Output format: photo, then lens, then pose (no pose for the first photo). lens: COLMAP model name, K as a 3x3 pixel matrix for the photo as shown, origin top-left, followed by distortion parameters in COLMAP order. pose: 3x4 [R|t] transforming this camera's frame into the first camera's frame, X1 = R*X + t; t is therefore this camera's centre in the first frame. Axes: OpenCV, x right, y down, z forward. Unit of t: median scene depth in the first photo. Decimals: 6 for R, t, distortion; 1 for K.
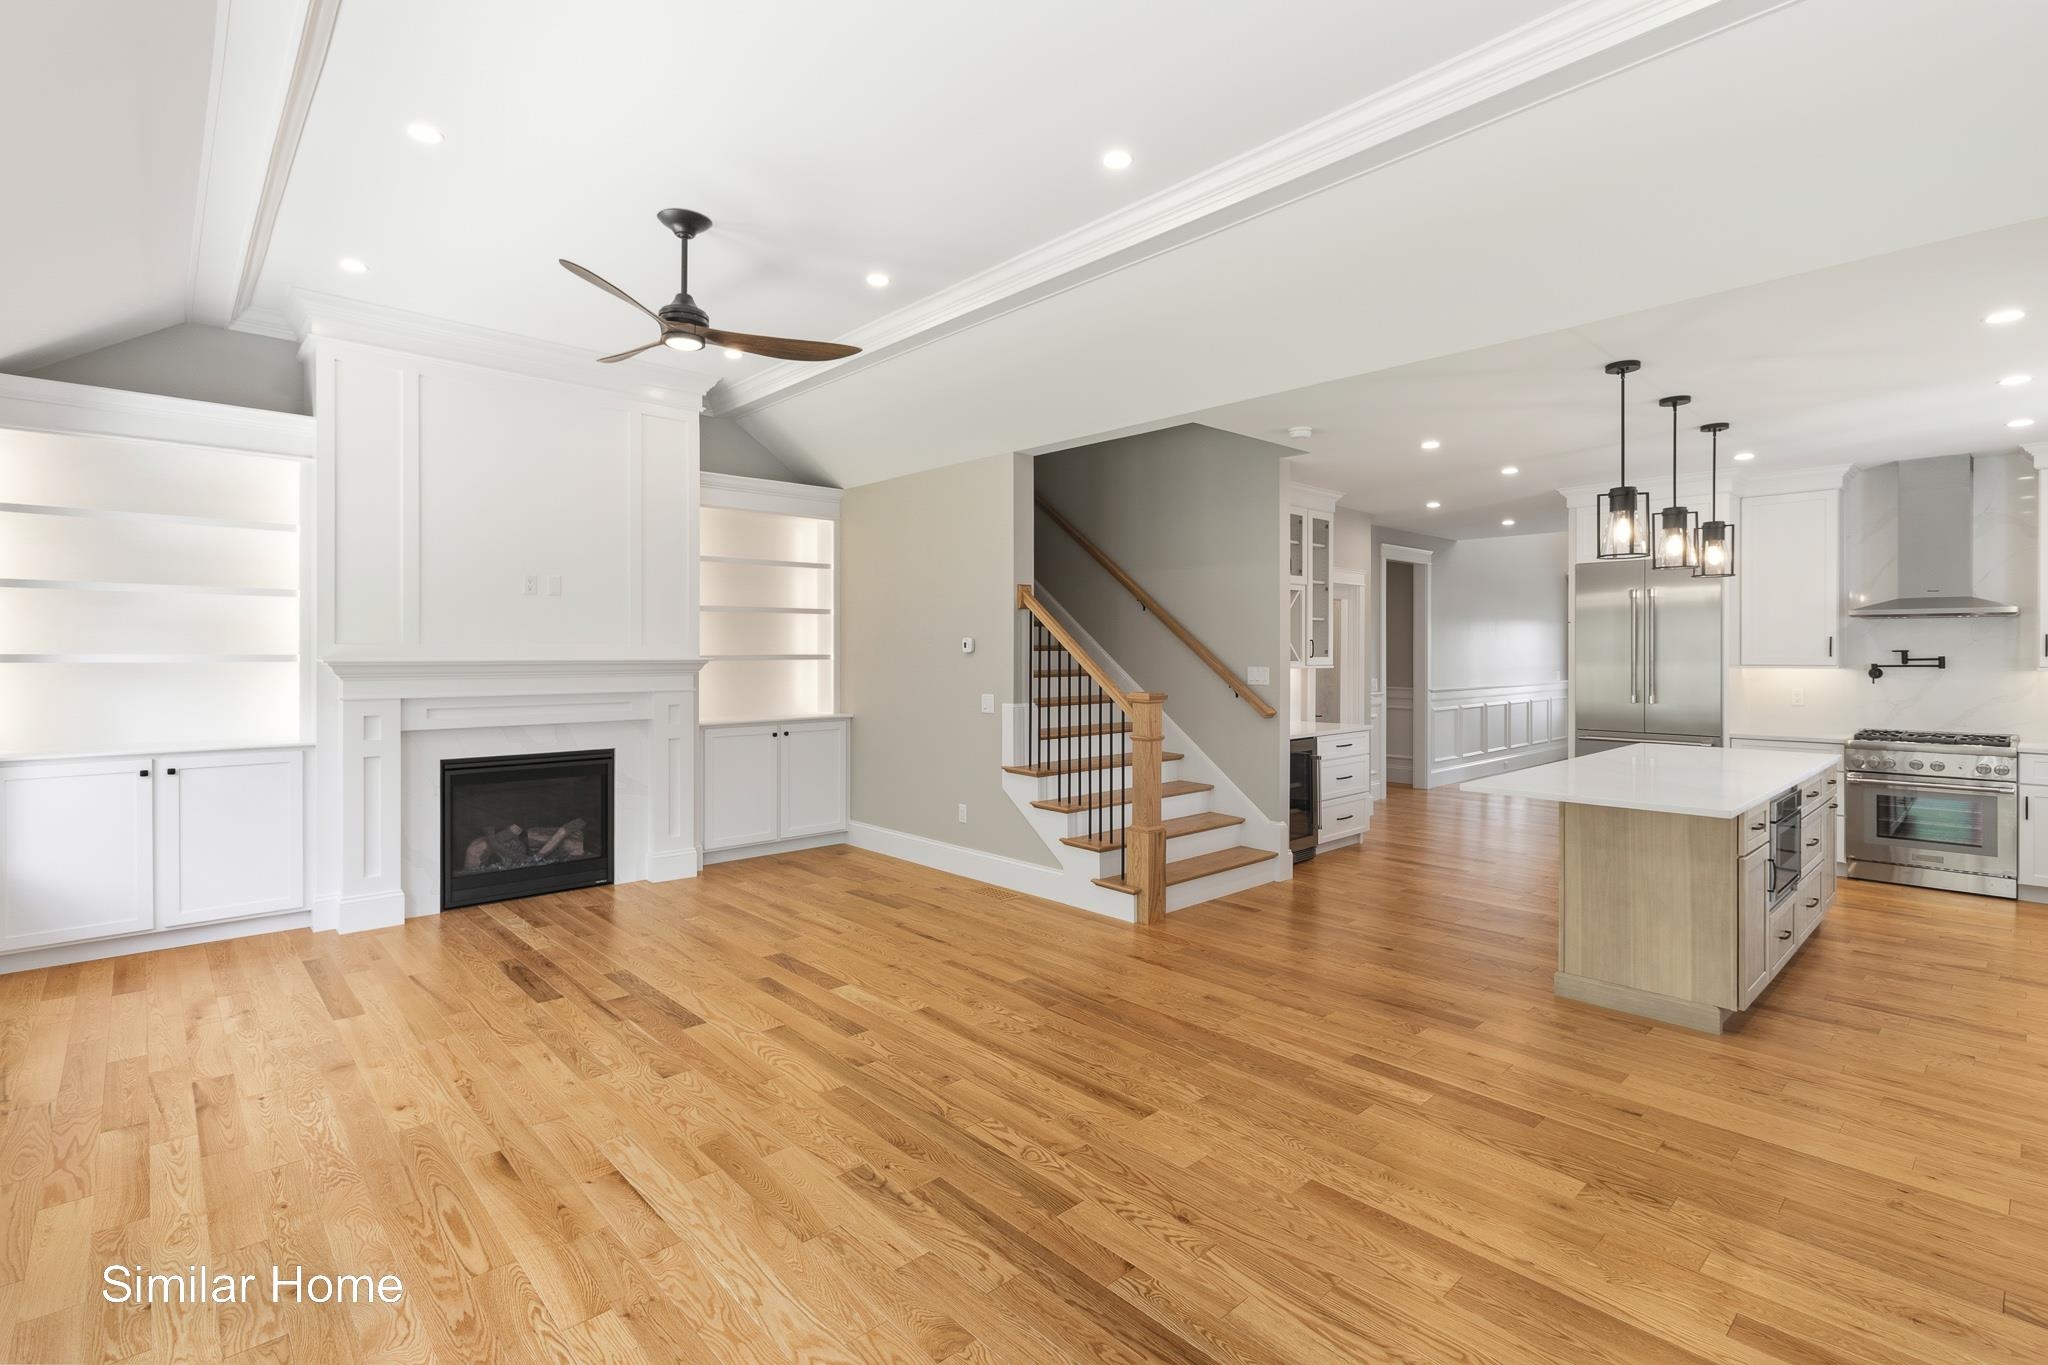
lens RADIAL K [[953.8, 0, 1023.8], [0, 953.8, 654.8], [0, 0, 1]] dist [-0.001829, -0.000425]
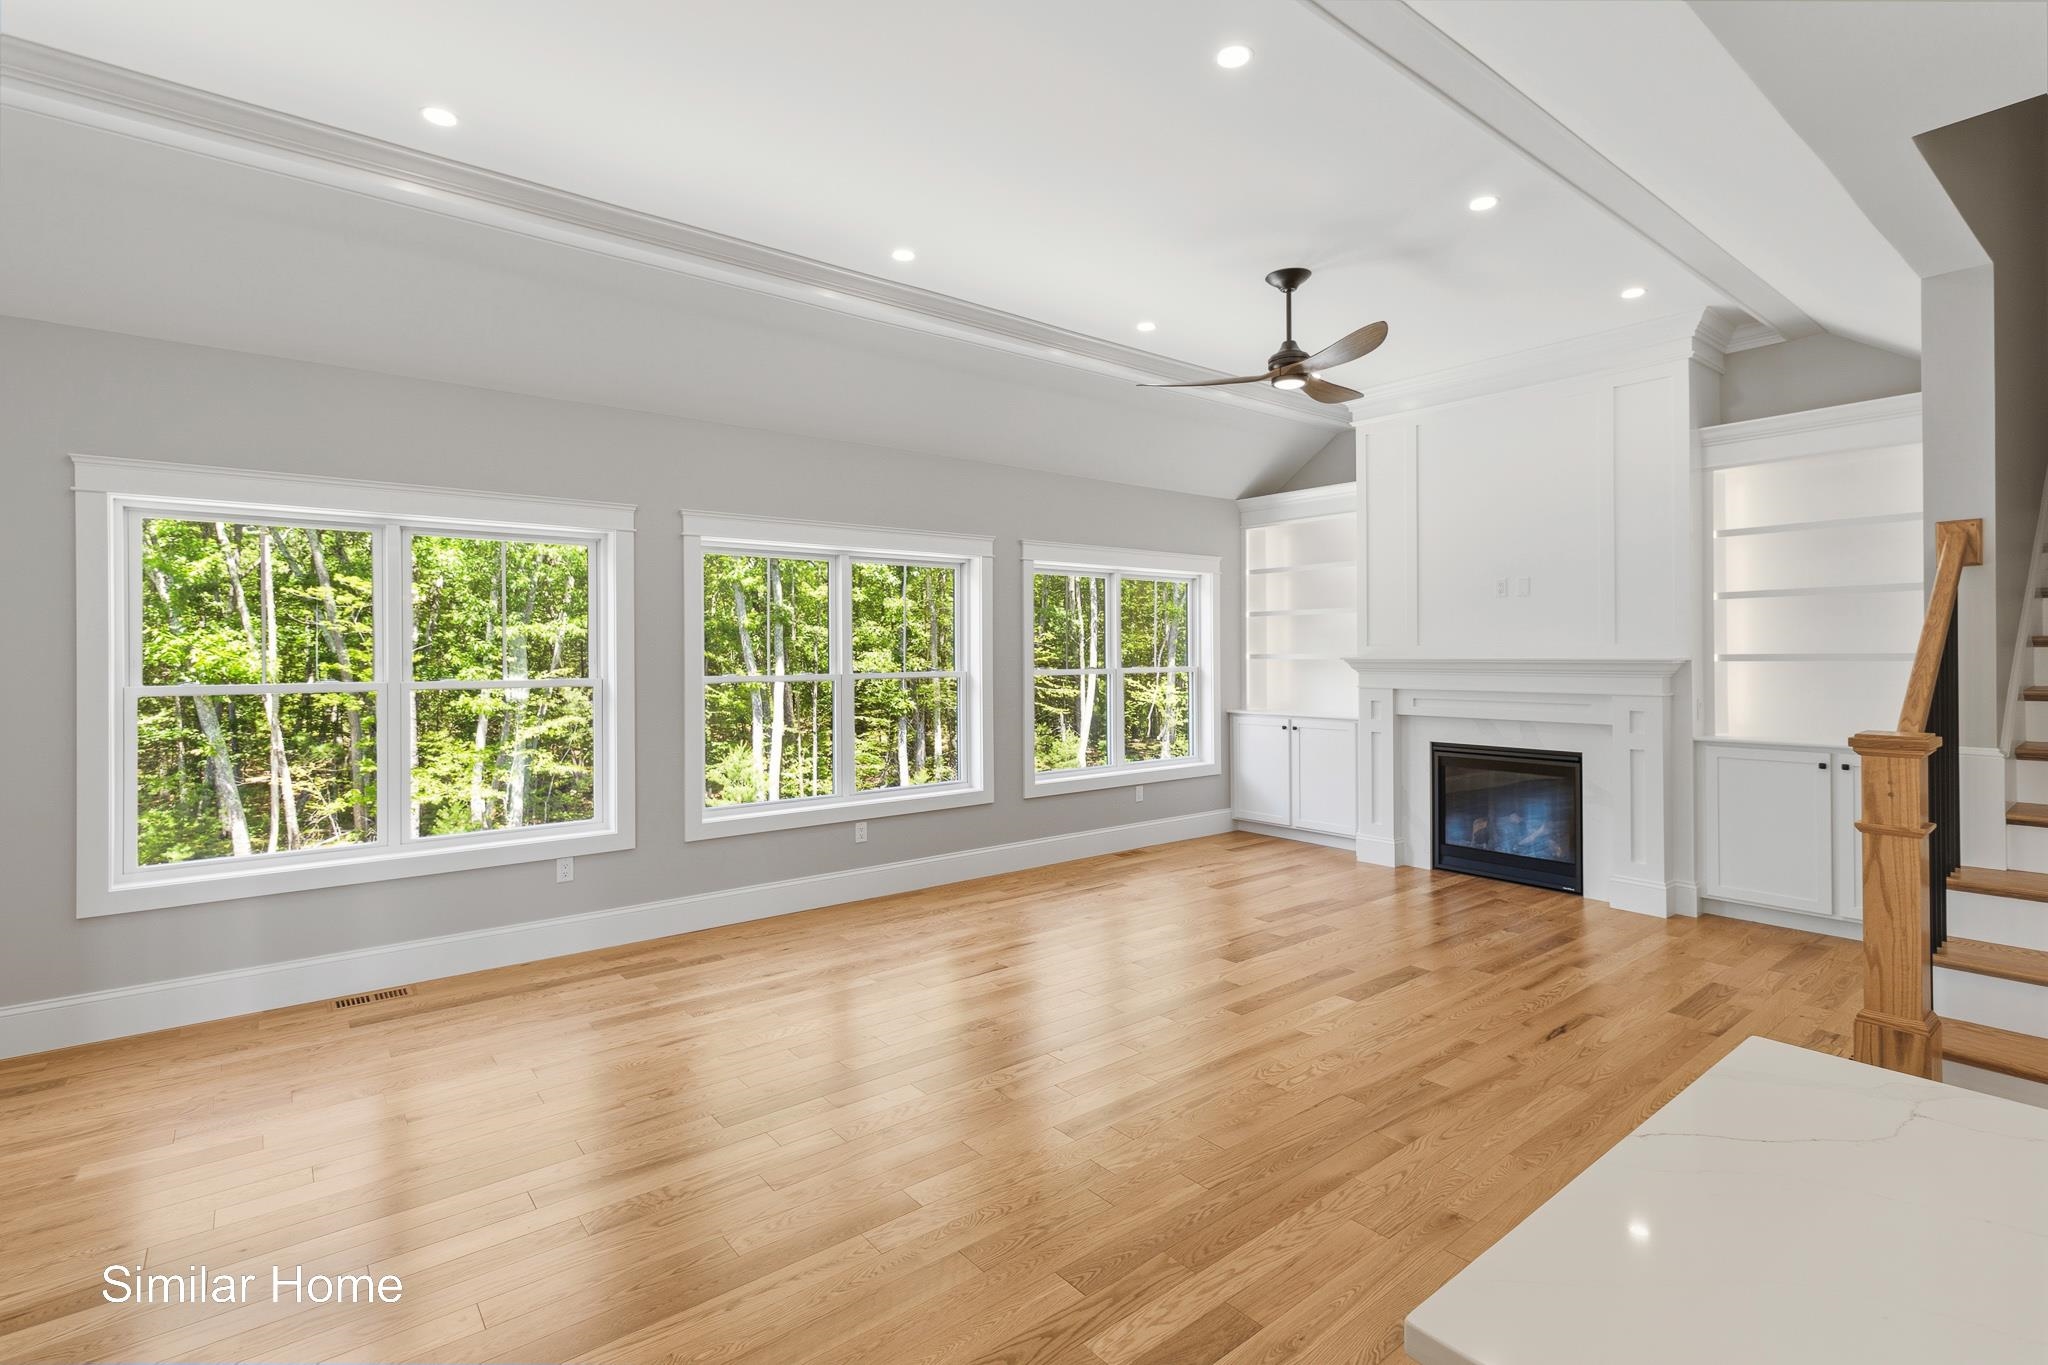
lens RADIAL K [[953.8, 0, 1023.8], [0, 953.8, 654.8], [0, 0, 1]] dist [-0.001829, -0.000425]
pose [[-0.075568, -0.000817, -0.997140, 0.684164], [0.001104, 0.999999, -0.000903, 0.001951], [0.997140, -0.001169, -0.075567, 0.647133]]
